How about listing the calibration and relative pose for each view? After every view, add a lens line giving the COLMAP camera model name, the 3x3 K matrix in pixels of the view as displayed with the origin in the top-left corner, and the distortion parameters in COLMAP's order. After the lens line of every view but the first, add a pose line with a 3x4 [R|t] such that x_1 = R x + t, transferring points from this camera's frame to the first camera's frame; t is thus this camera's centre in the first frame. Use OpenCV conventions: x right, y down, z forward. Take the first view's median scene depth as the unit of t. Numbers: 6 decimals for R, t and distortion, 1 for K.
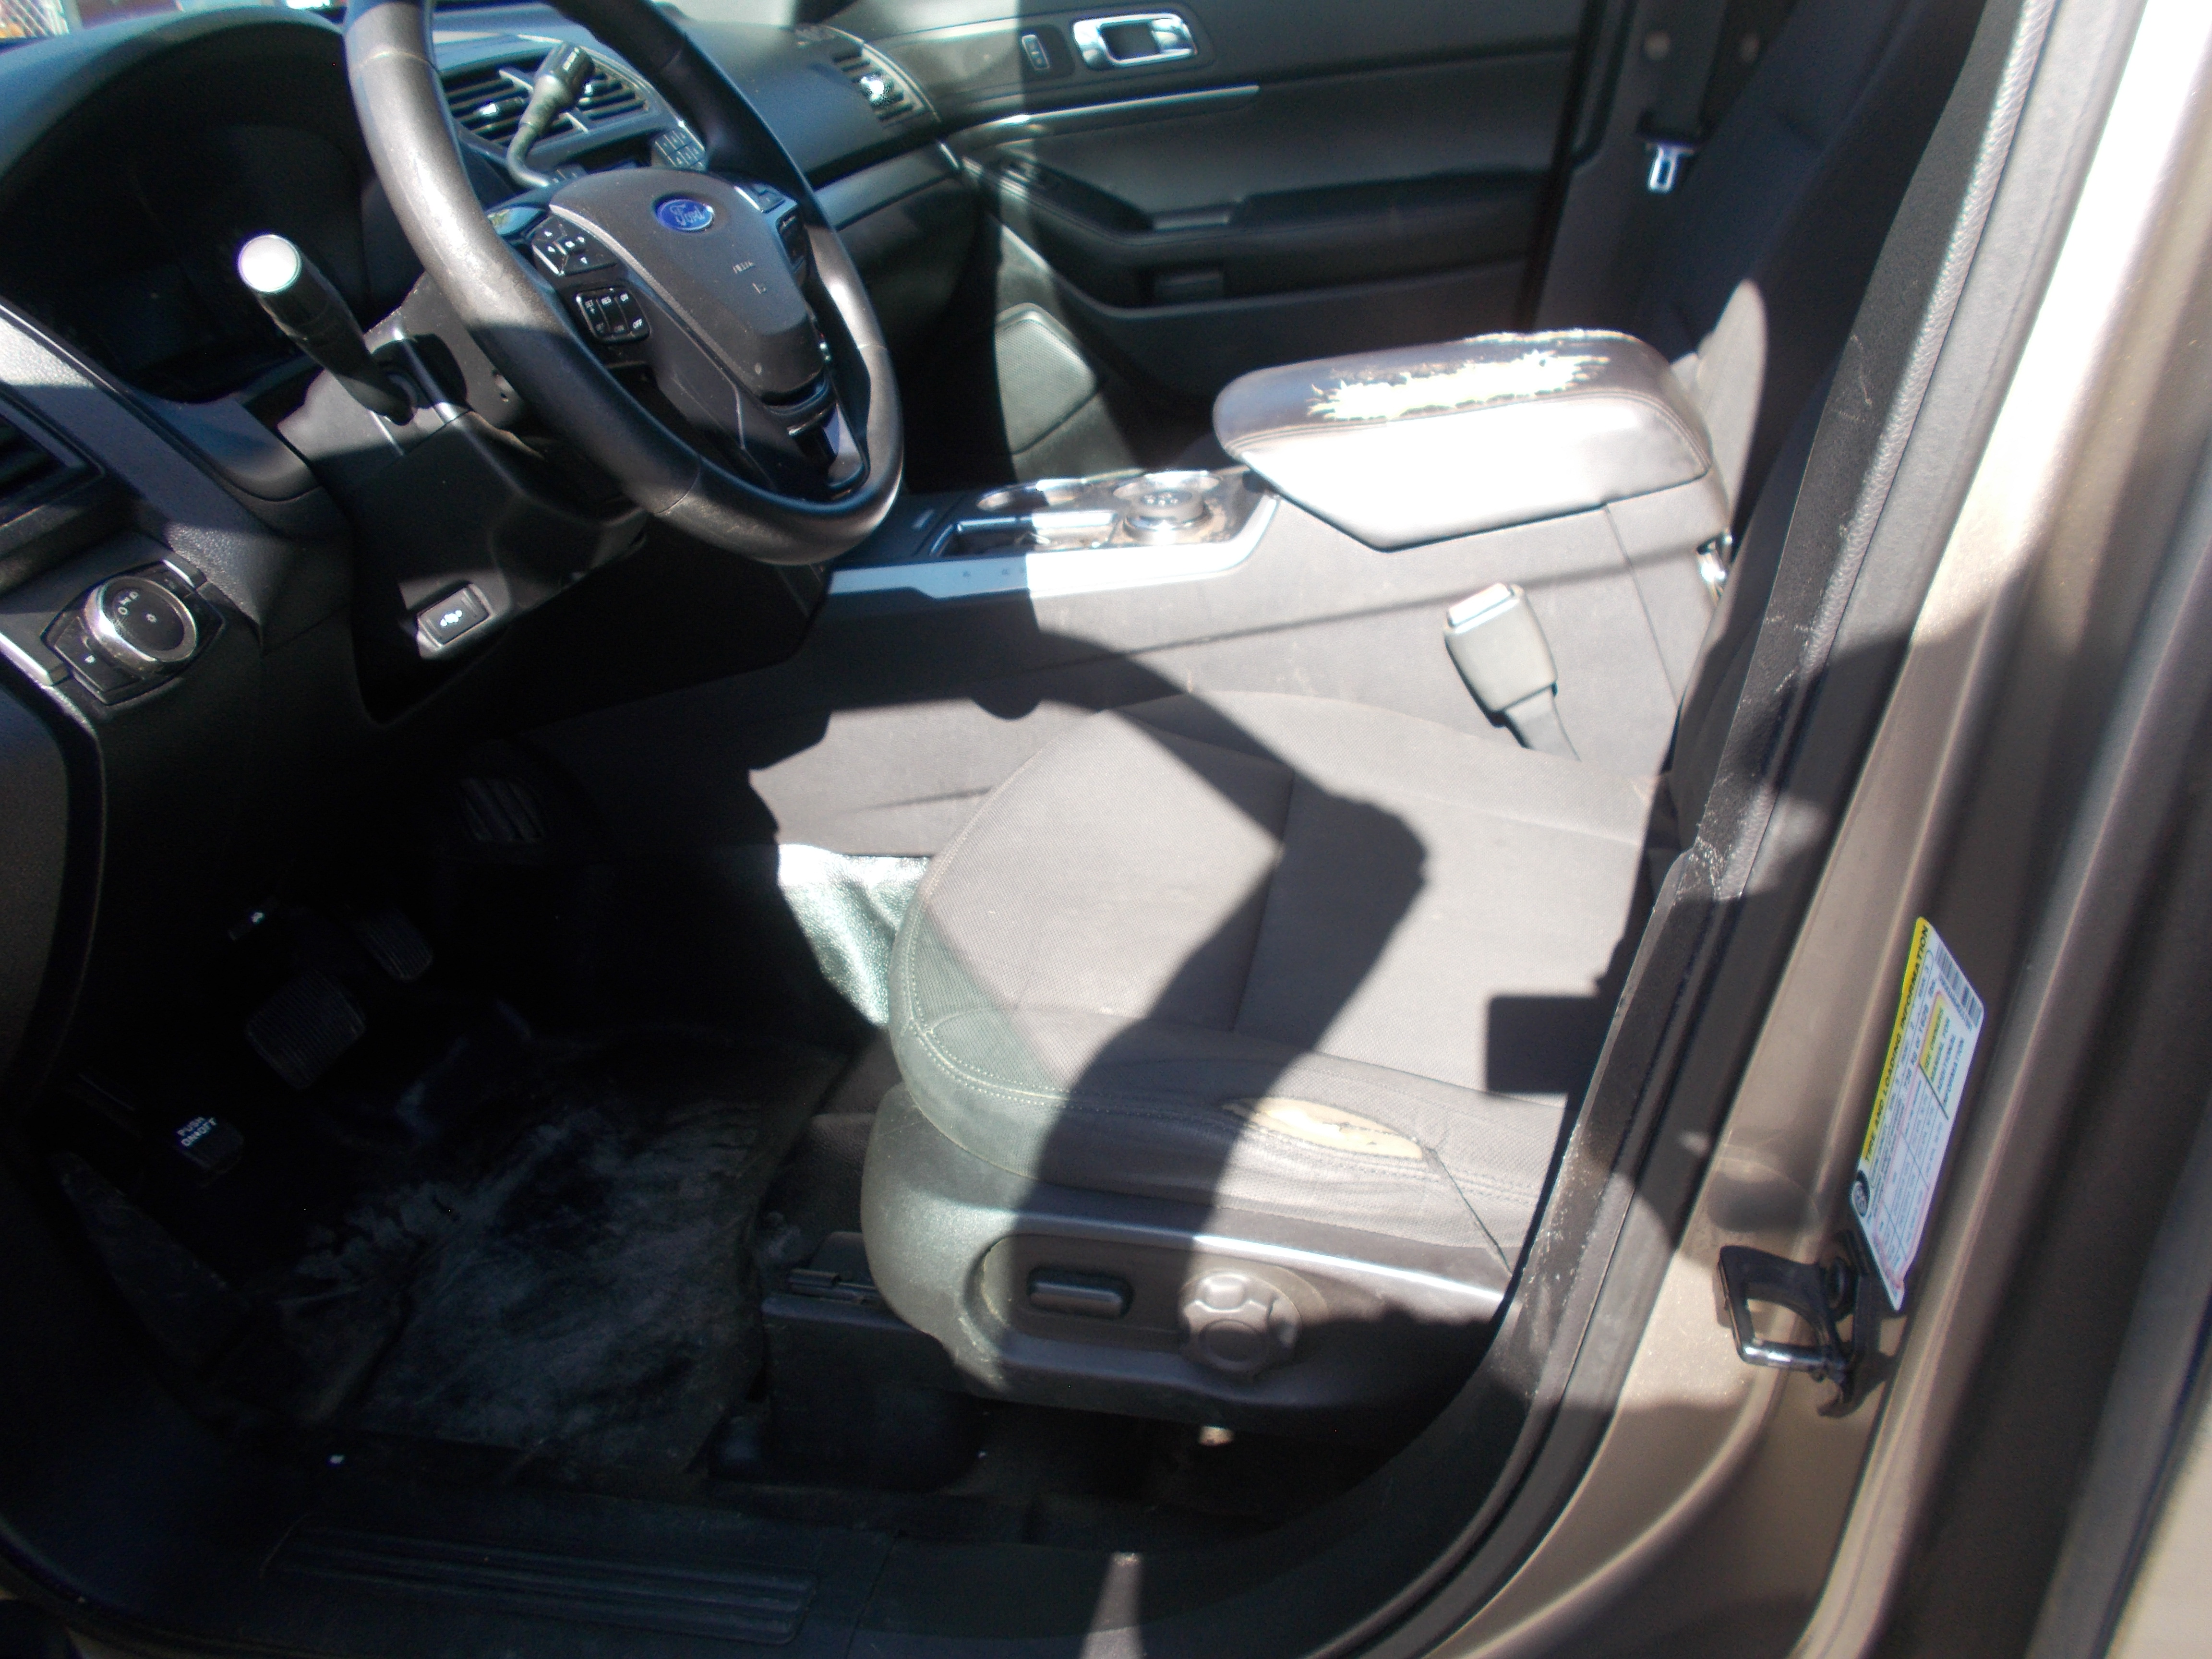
lens RADIAL K [[1711.4, 0, 1106.0], [0, 1711.4, 829.5], [0, 0, 1]] dist [0.026191, -0.032805]
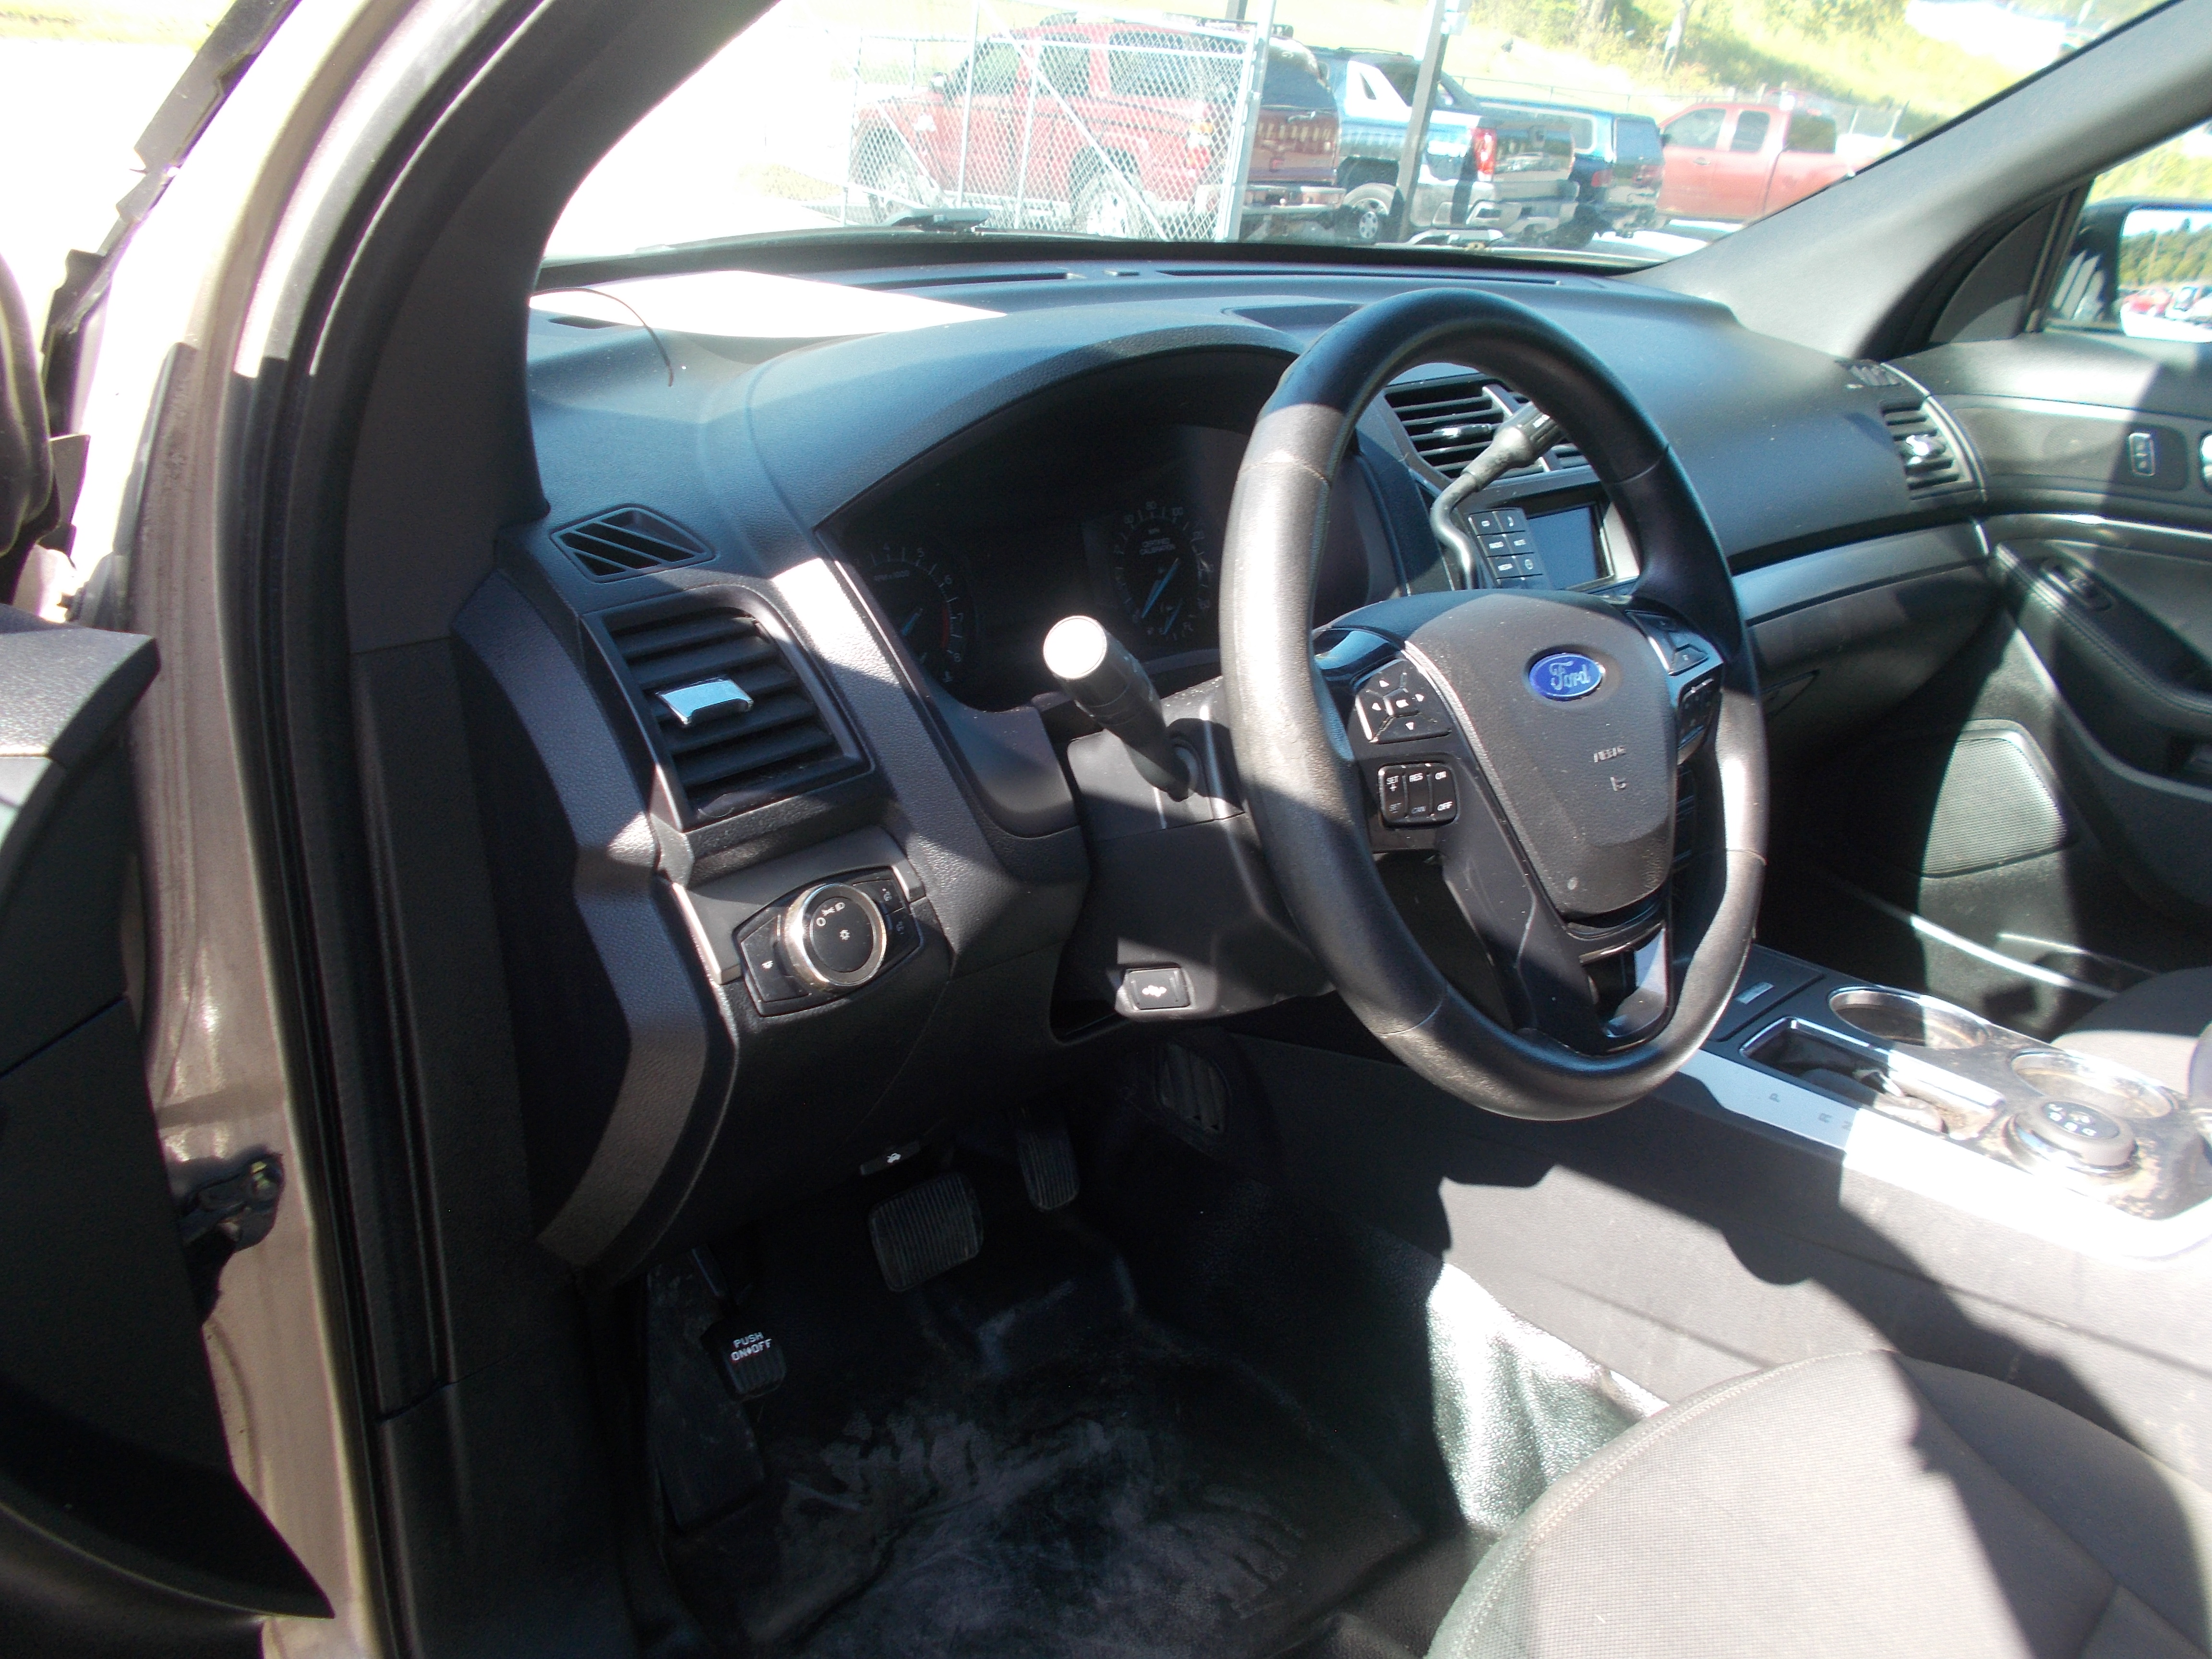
lens RADIAL K [[1724.3, 0, 1099.3], [0, 1724.3, 831.3], [0, 0, 1]] dist [0.006111, 0.000316]
pose [[0.820093, 0.352036, -0.451129, -0.019965], [-0.390043, 0.920748, 0.009453, -0.149633], [0.418704, 0.168207, 0.892409, 0.126319]]
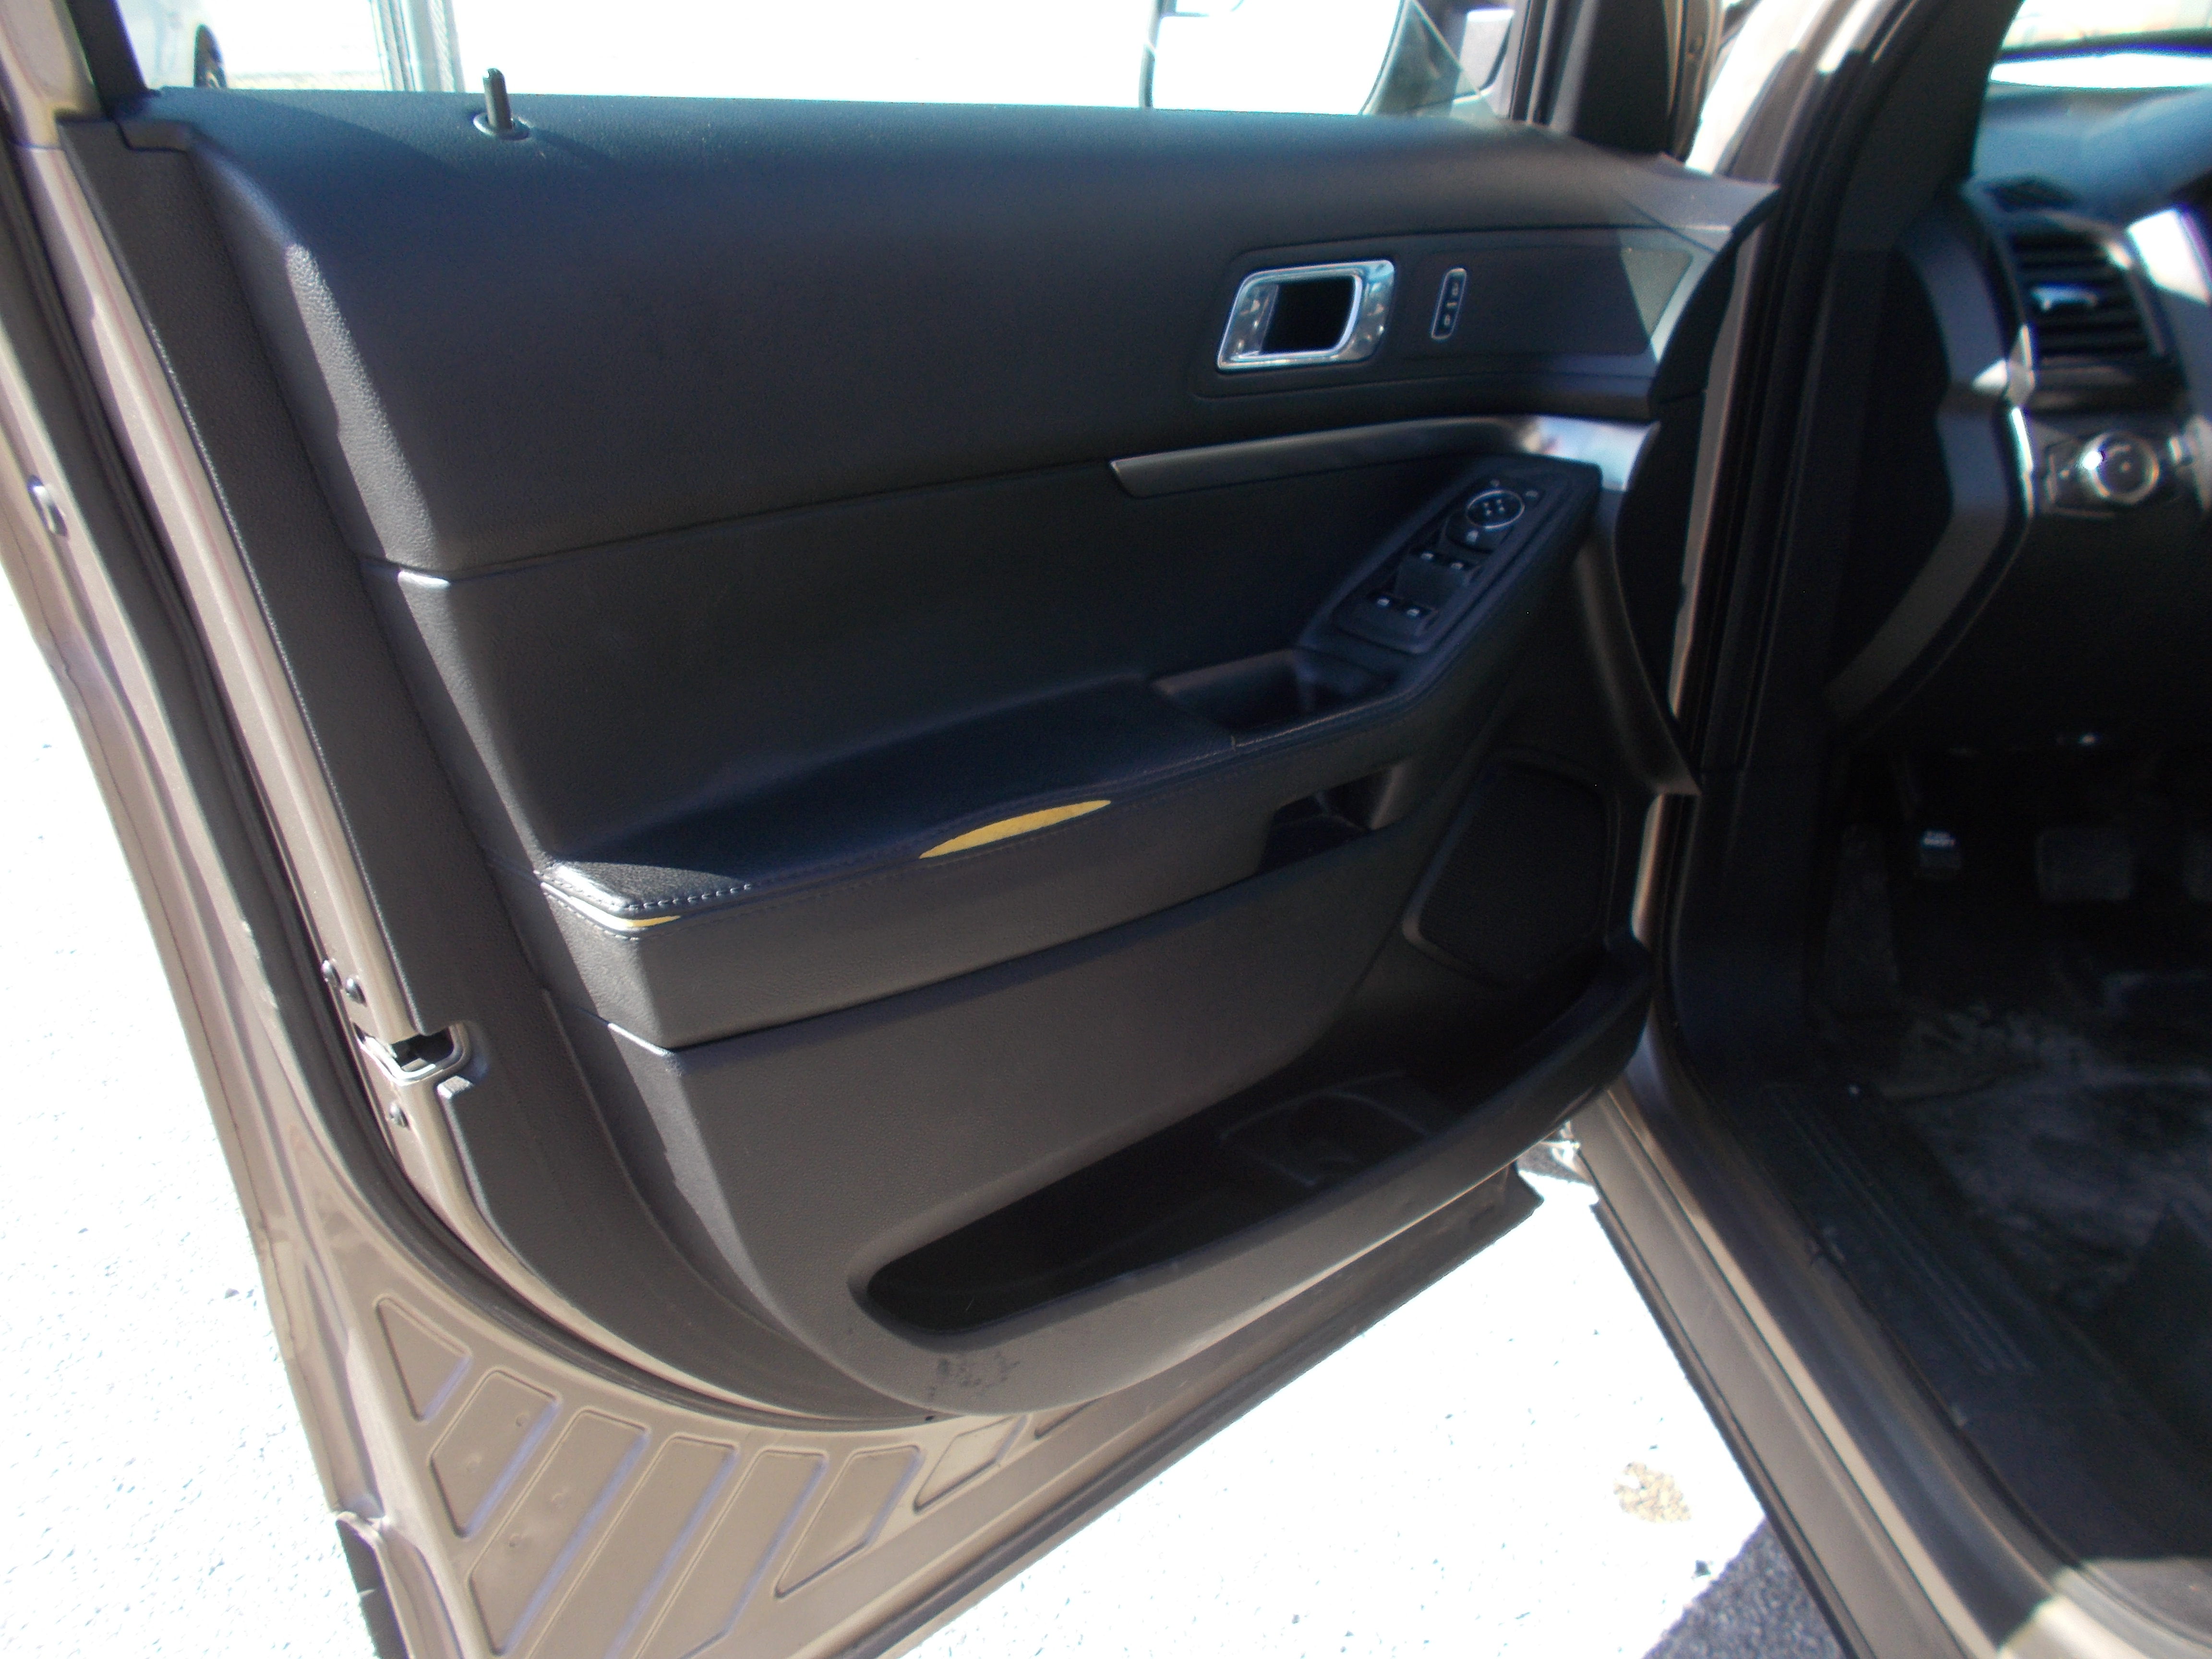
lens RADIAL K [[1675.7, 0, 1109.0], [0, 1675.7, 791.0], [0, 0, 1]] dist [-0.000754, 0.001944]
pose [[0.307578, 0.501365, -0.808721, 0.255387], [-0.491398, 0.811508, 0.316201, 0.039397], [0.814815, 0.300147, 0.495972, -0.155724]]
